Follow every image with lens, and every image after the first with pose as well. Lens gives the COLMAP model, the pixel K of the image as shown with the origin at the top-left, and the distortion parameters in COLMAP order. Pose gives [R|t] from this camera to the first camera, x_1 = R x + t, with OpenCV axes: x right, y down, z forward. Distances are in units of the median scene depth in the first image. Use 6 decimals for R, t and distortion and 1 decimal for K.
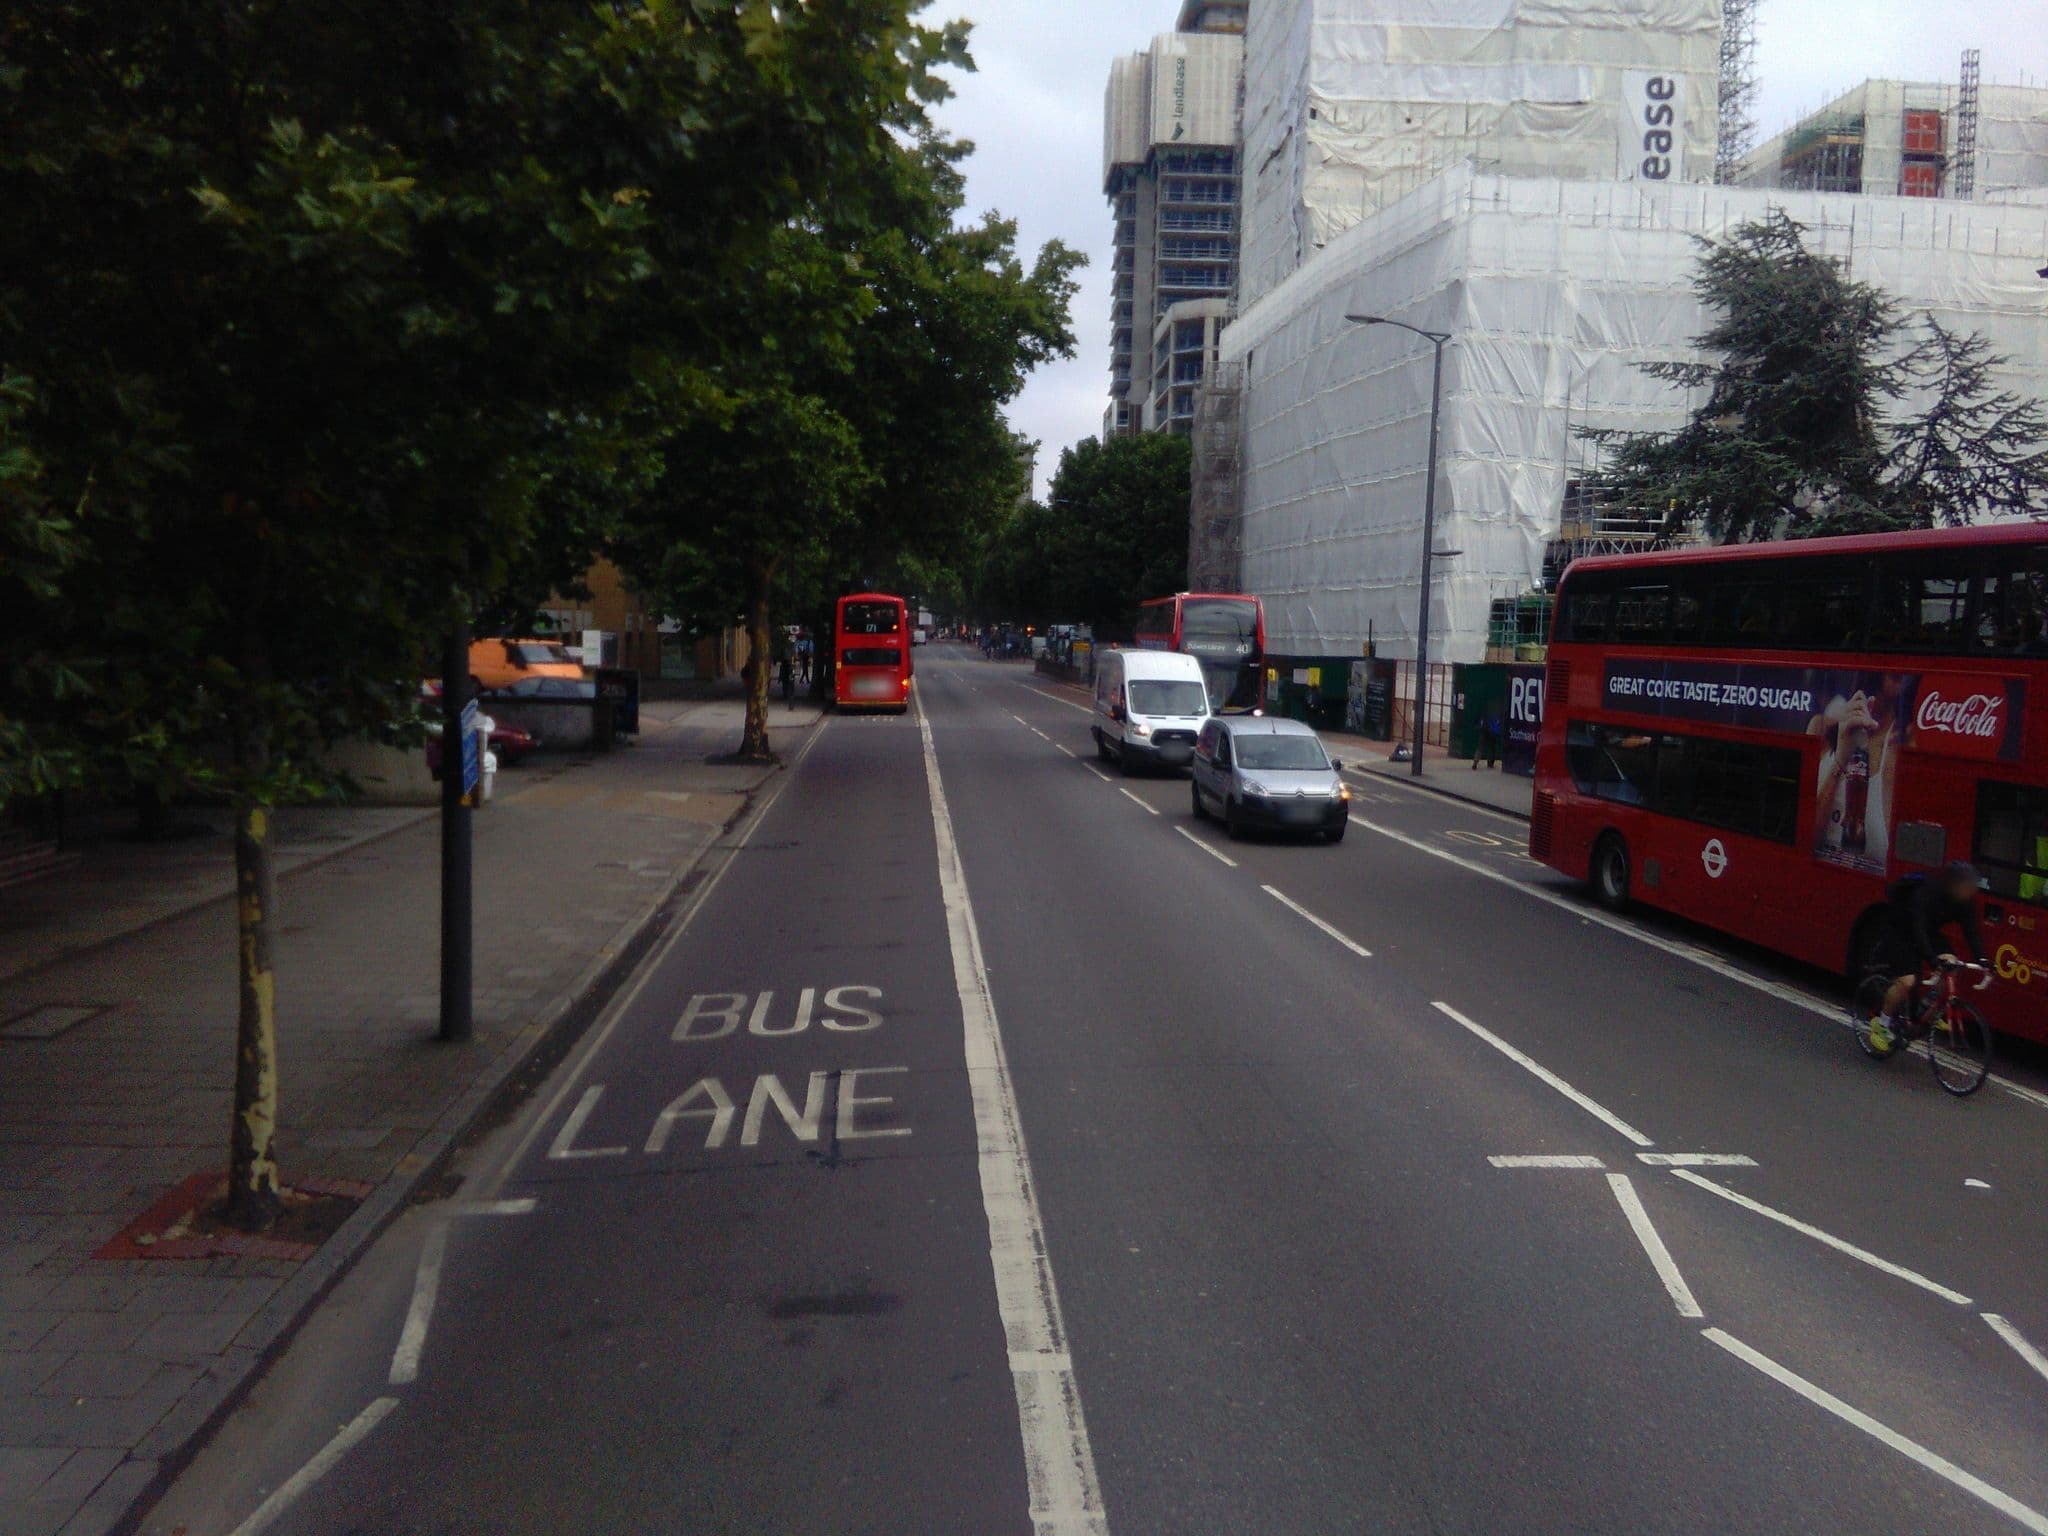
lens RADIAL K [[1616.5, 0, 1072.3], [0, 1616.5, 779.5], [0, 0, 1]] dist [-0.000518, -0.003119]
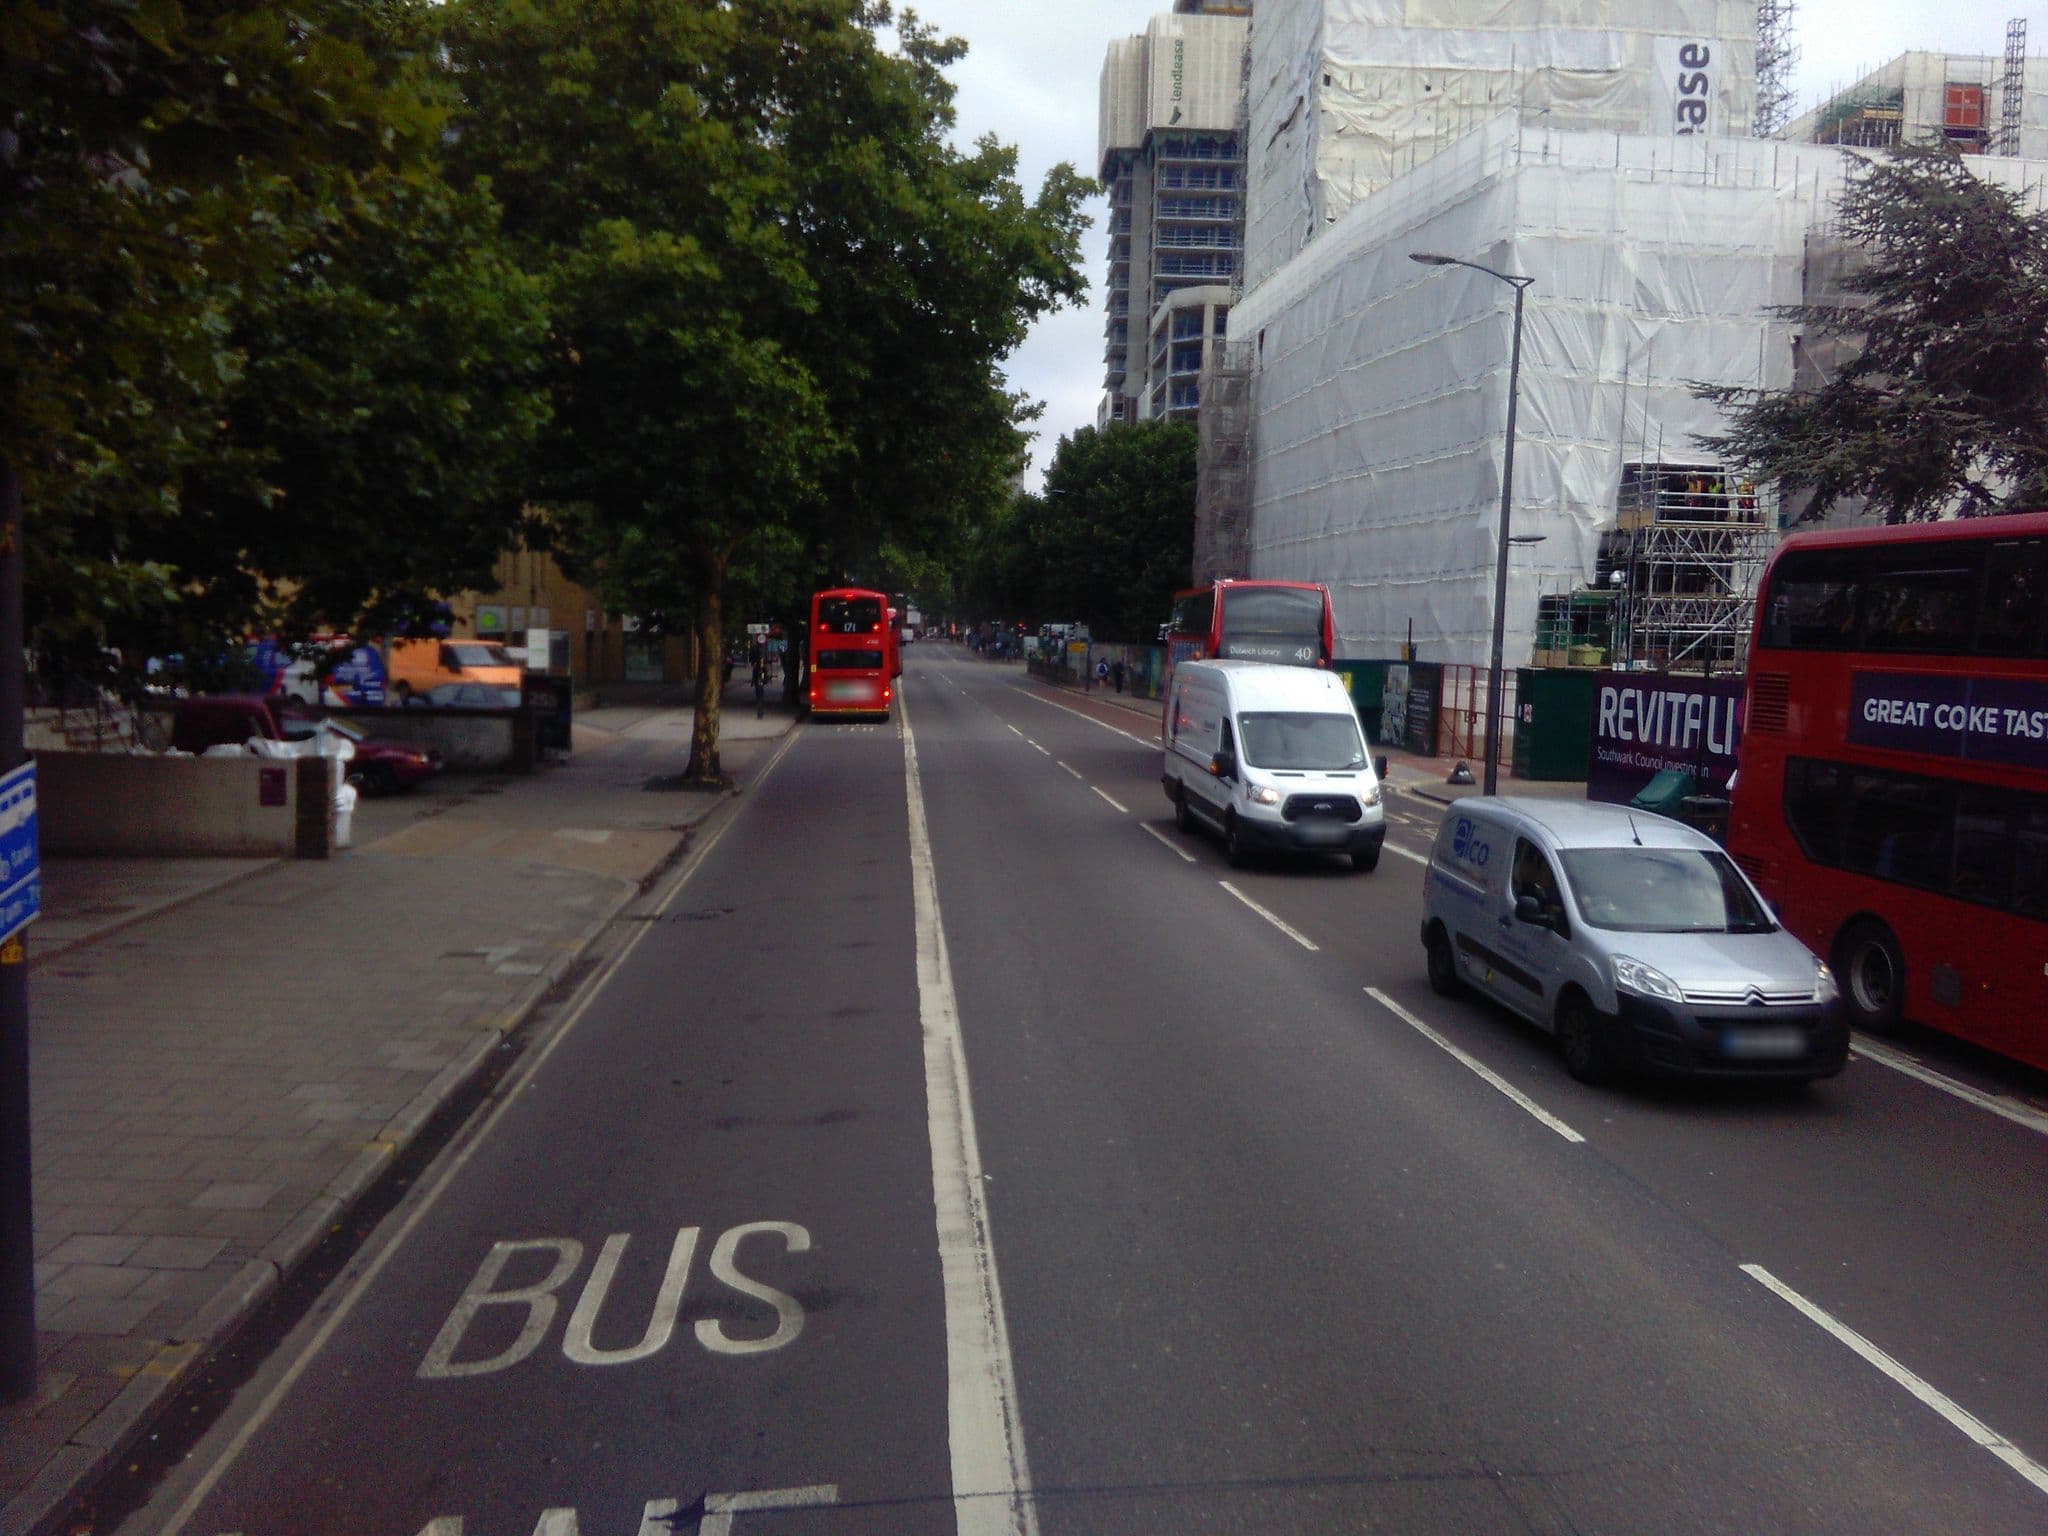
lens RADIAL K [[1626.2, 0, 1024.0], [0, 1626.2, 768.0], [0, 0, 1]] dist [-0.006789, -0.003811]
pose [[0.999725, 0.003666, -0.023160, -0.005862], [-0.003825, 0.999969, -0.006824, -0.008740], [0.023134, 0.006910, 0.999708, 0.091493]]
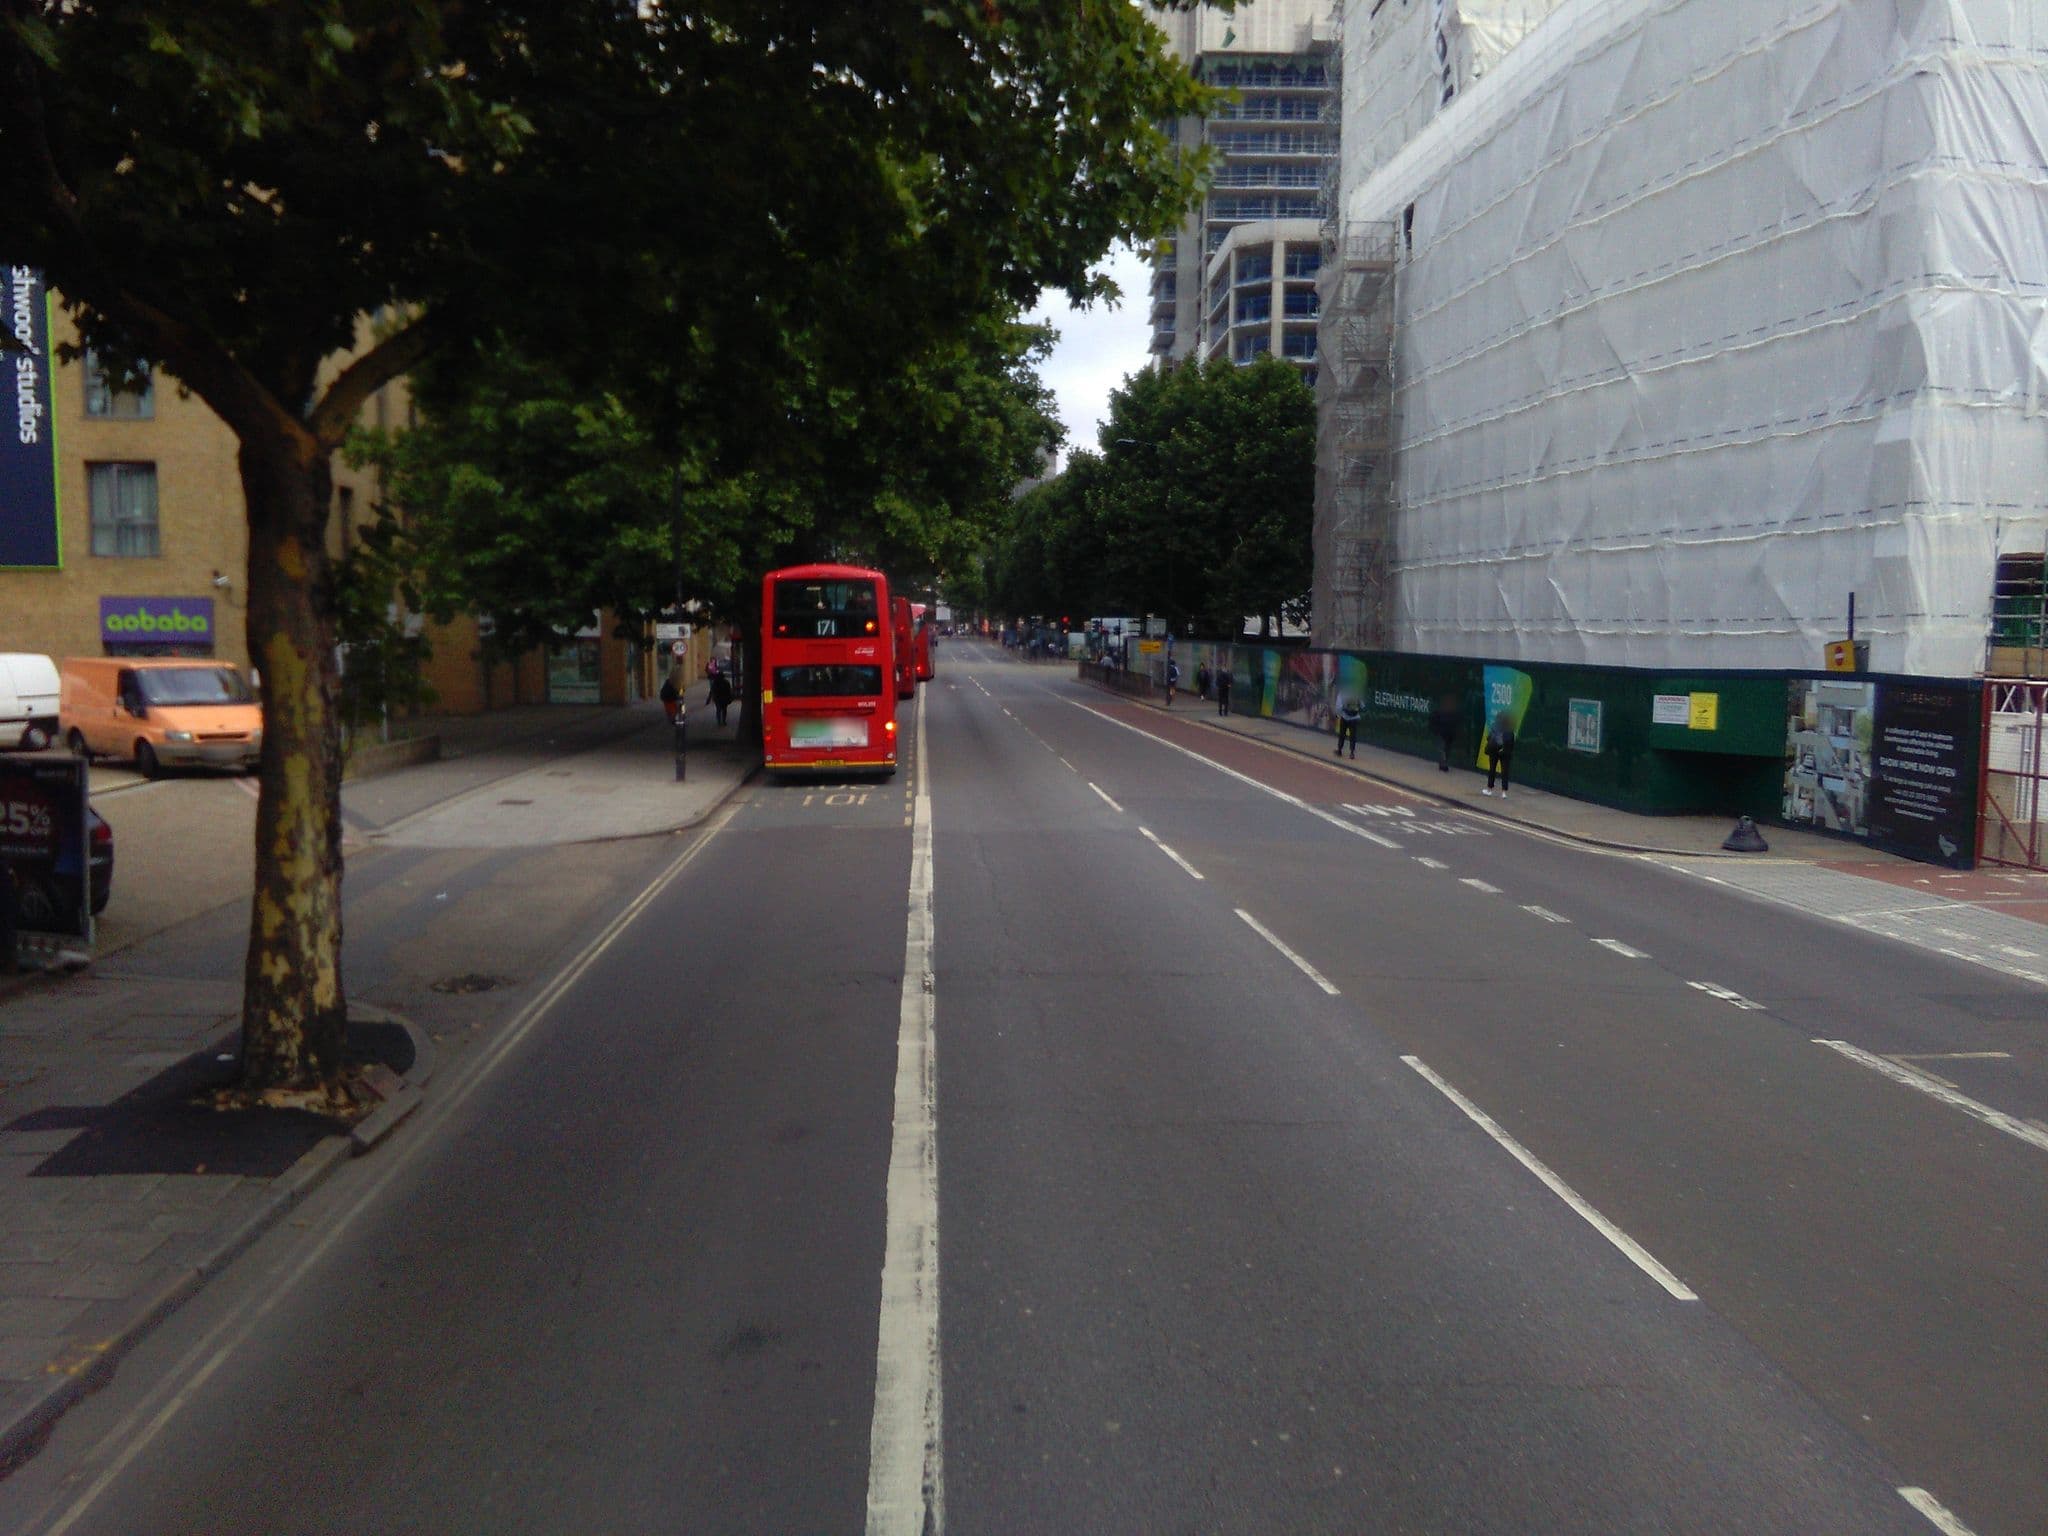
lens RADIAL K [[1614.5, 0, 1033.1], [0, 1614.5, 811.0], [0, 0, 1]] dist [0.044040, -0.146849]
pose [[0.999215, -0.010489, -0.038204, -0.034896], [0.011374, 0.999670, 0.023011, -0.043675], [0.037950, -0.023428, 0.999005, 0.462227]]
